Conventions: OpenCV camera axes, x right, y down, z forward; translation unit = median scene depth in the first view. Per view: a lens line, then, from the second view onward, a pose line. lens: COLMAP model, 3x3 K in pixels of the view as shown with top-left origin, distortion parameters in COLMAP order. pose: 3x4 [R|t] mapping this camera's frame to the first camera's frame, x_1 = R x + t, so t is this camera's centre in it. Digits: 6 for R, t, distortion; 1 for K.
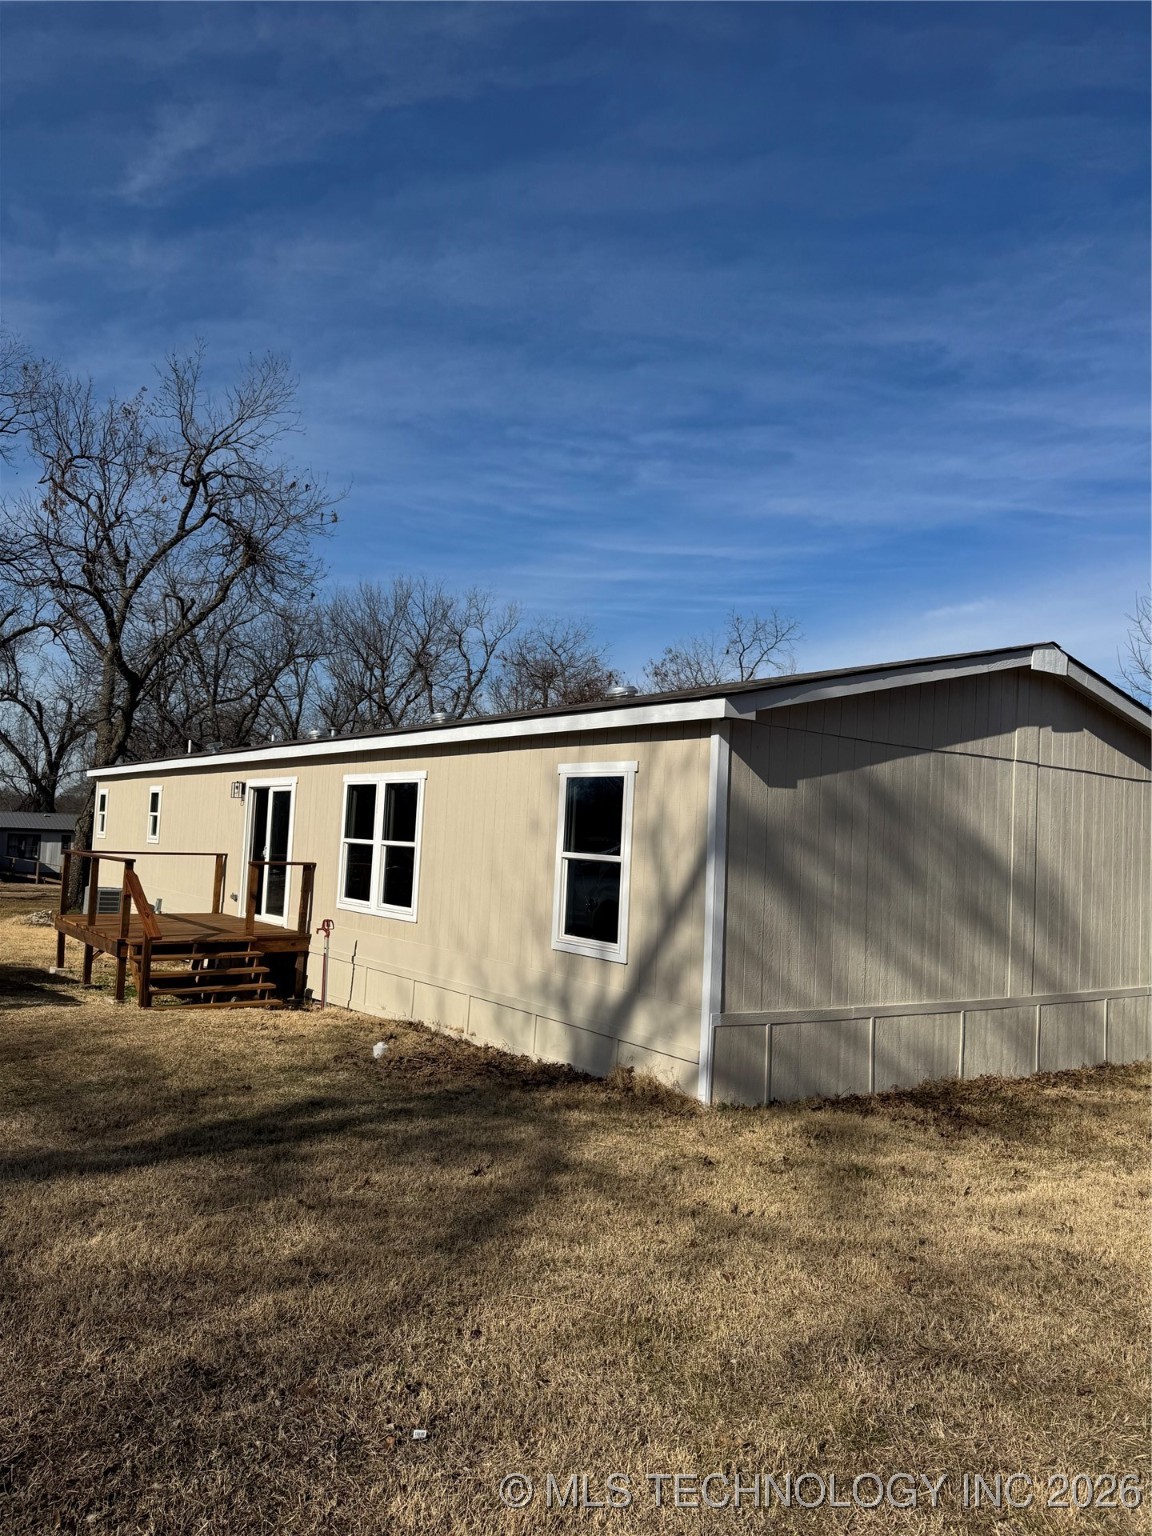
lens RADIAL K [[1088.5, 0, 577.6], [0, 1088.5, 766.1], [0, 0, 1]] dist [-0.066394, 0.017367]
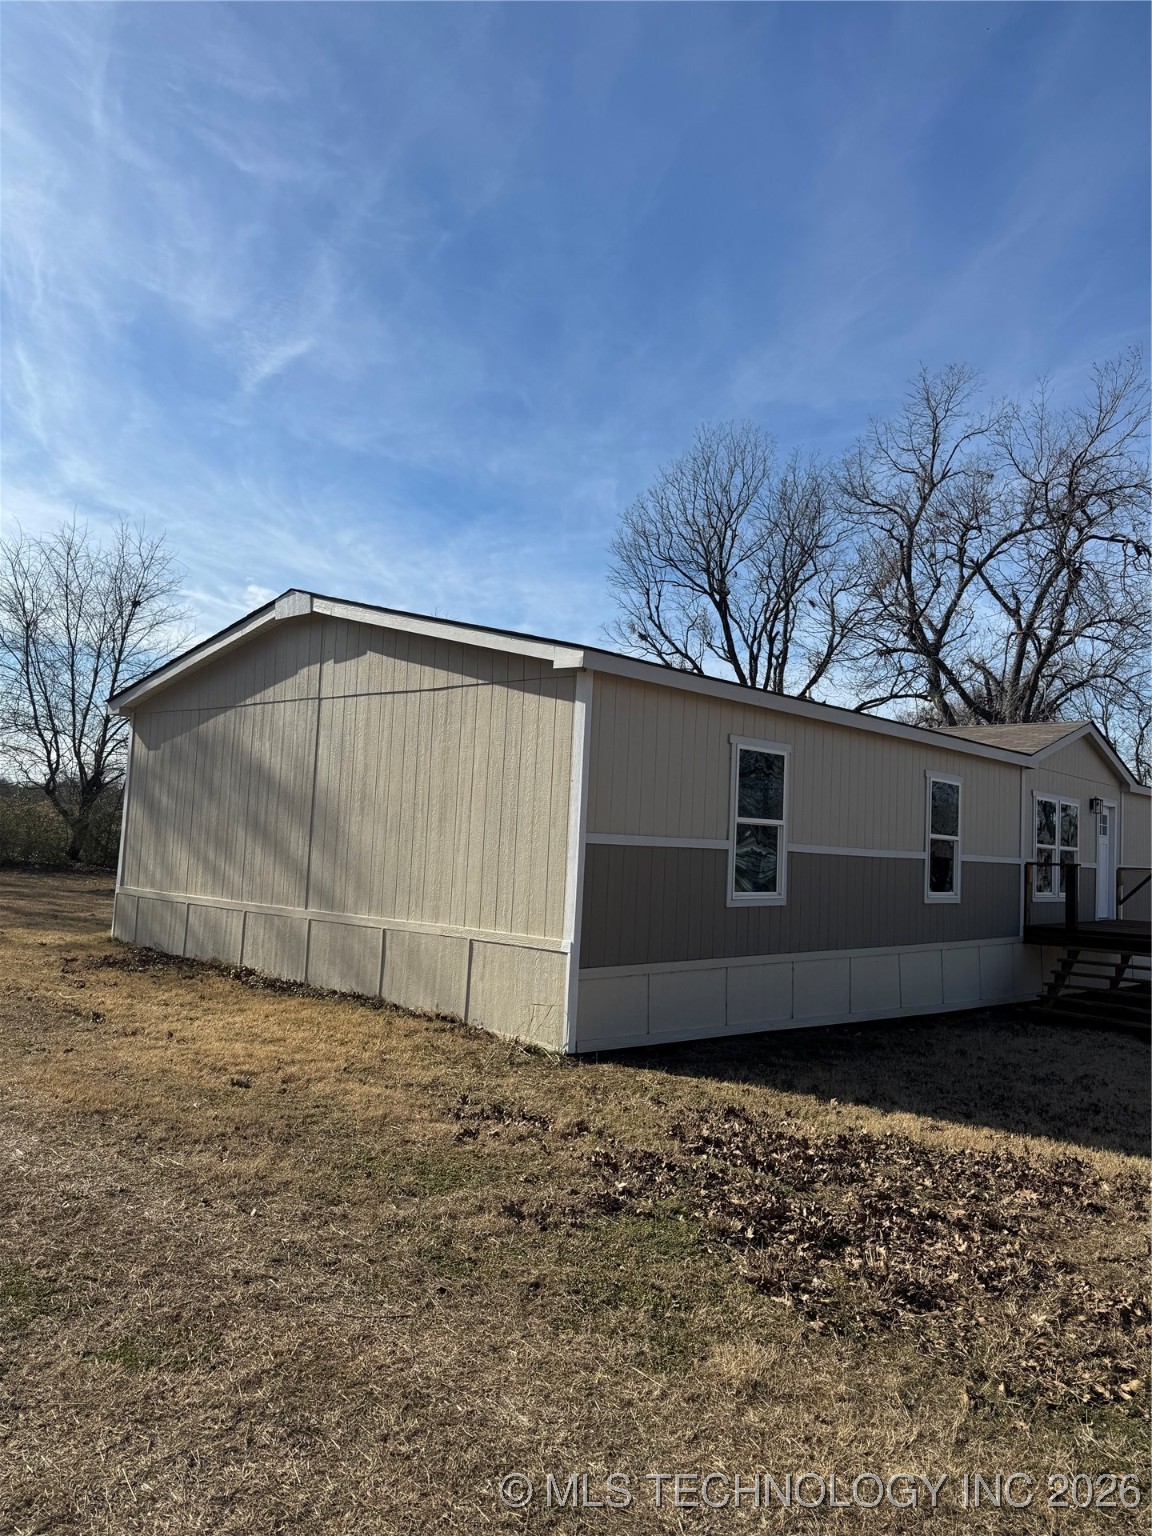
lens RADIAL K [[1088.5, 0, 577.9], [0, 1088.5, 769.5], [0, 0, 1]] dist [-0.066394, 0.017367]
pose [[0.235004, -0.092818, -0.967553, 1.558500], [0.036698, 0.995568, -0.086592, 0.180828], [0.971301, -0.015158, 0.237368, 0.983967]]
